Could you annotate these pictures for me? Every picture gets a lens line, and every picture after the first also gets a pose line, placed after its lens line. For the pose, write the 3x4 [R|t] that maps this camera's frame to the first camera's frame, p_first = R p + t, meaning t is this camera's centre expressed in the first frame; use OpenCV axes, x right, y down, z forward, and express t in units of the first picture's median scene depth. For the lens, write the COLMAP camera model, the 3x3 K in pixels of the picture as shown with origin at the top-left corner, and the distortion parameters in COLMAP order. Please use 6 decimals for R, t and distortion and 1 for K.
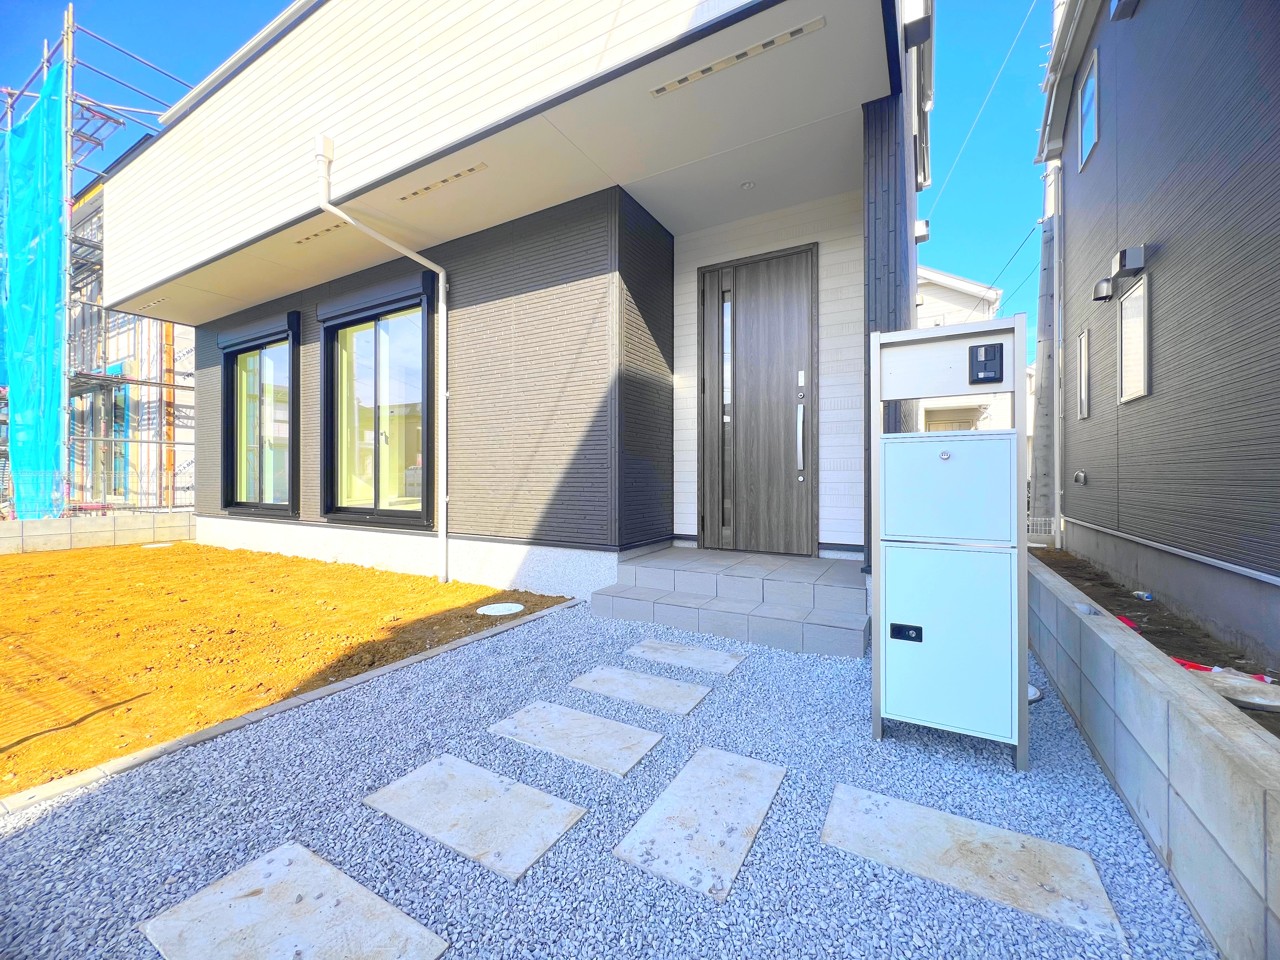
lens RADIAL K [[509.7, 0, 640.0], [0, 509.7, 480.0], [0, 0, 1]] dist [0.000089, -0.000081]
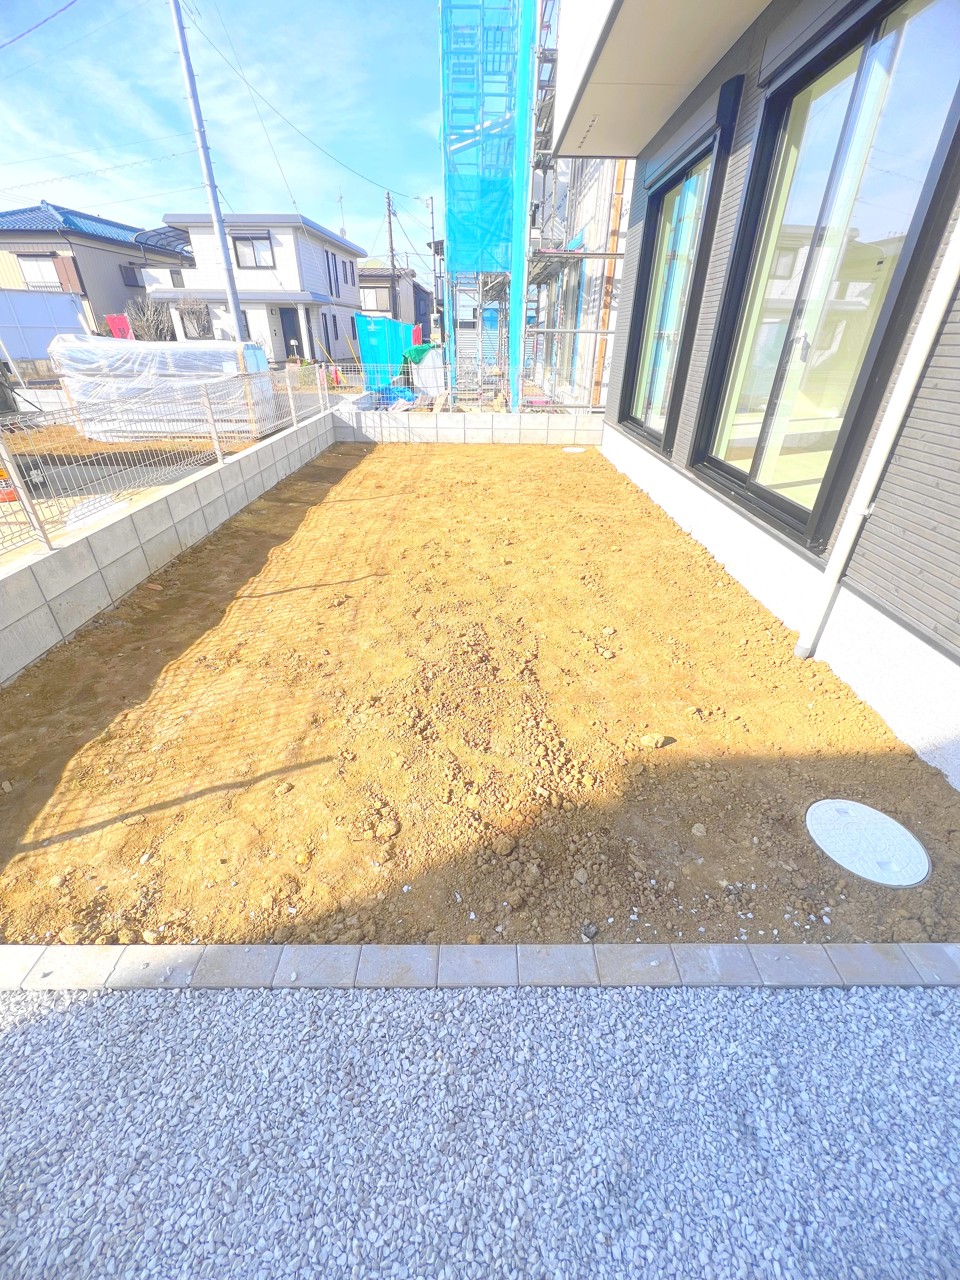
lens RADIAL K [[509.7, 0, 480.0], [0, 509.7, 640.0], [0, 0, 1]] dist [0.000089, -0.000081]
pose [[0.499238, 0.444306, -0.743878, -0.147803], [-0.018577, 0.863812, 0.503472, -0.088229], [0.866266, -0.237533, 0.439501, 0.435770]]
